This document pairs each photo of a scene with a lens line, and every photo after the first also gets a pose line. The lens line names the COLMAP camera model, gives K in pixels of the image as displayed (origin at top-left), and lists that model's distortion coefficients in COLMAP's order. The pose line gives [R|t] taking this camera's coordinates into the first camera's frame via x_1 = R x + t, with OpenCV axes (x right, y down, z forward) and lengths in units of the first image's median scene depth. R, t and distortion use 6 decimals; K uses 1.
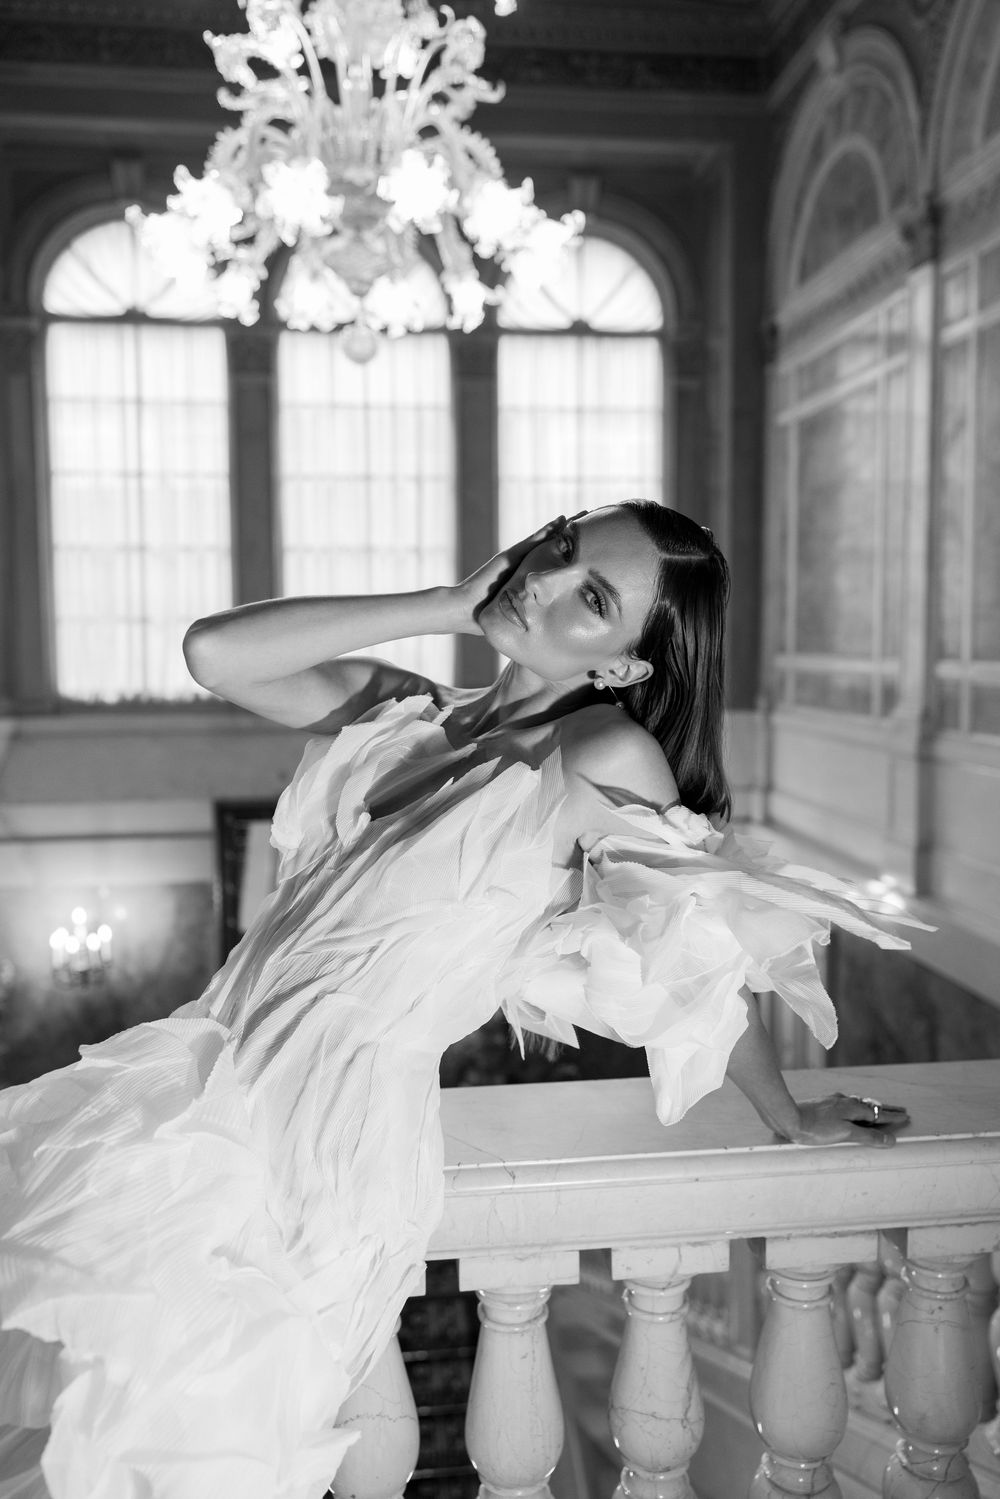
lens RADIAL K [[1202.0, 0, 500.5], [0, 1202.0, 724.2], [0, 0, 1]] dist [0.047837, -0.052044]
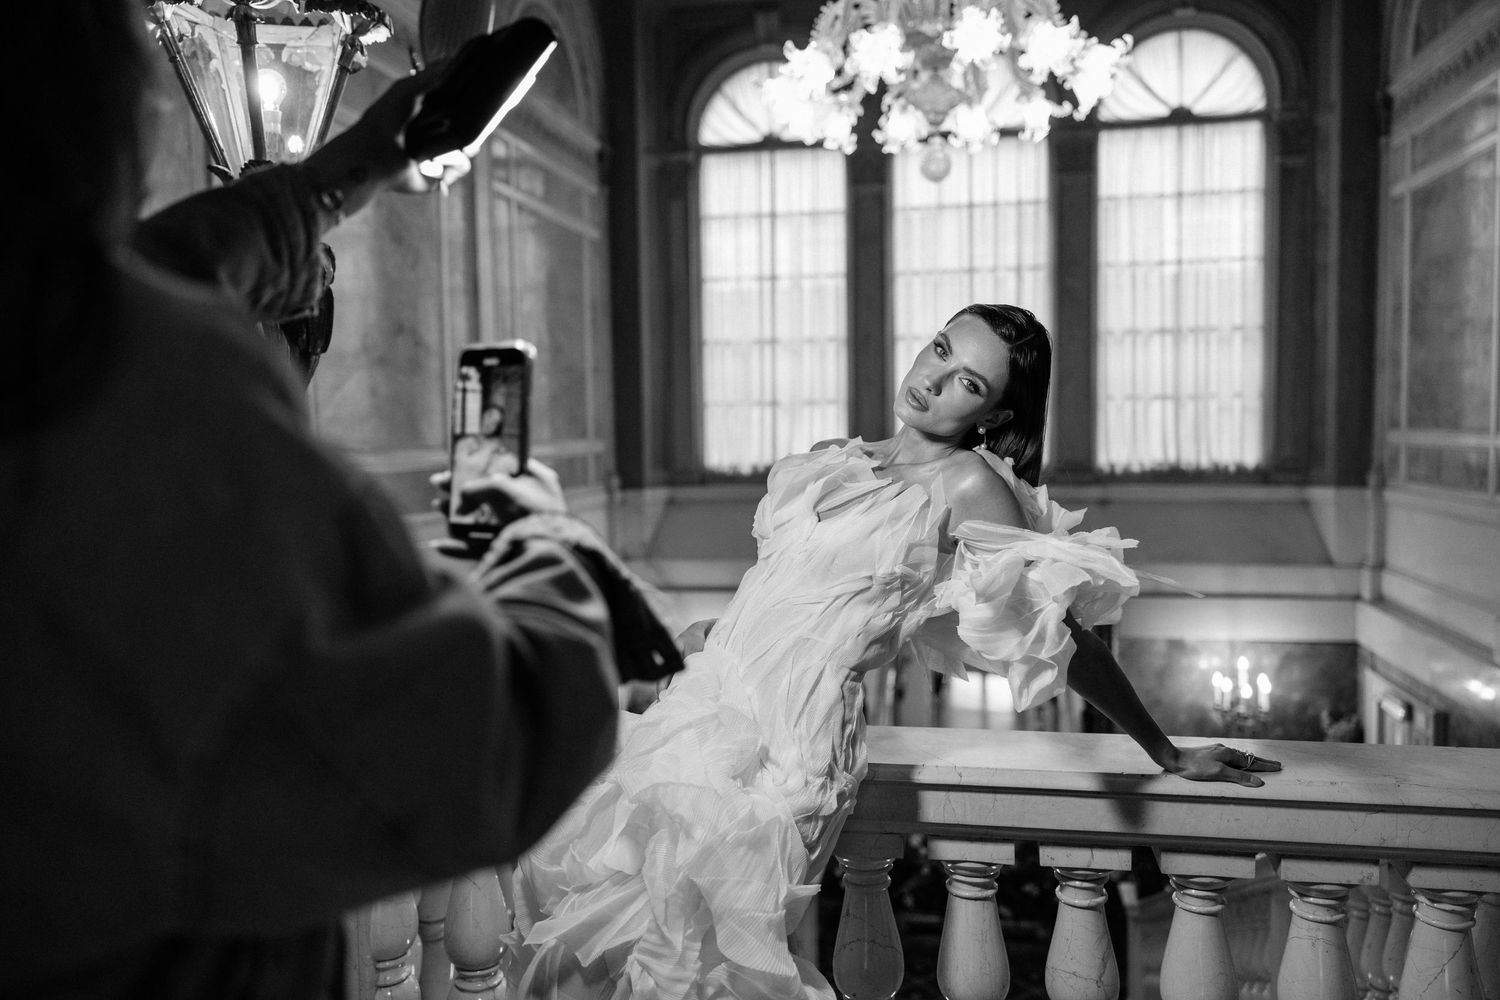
lens RADIAL K [[1202.8, 0, 750.0], [0, 1202.8, 500.0], [0, 0, 1]] dist [0.047837, -0.052044]
pose [[0.947785, 0.013986, -0.318604, 0.053964], [-0.016882, 0.999837, -0.006332, 0.014911], [0.318464, 0.011380, 0.947867, -0.104180]]
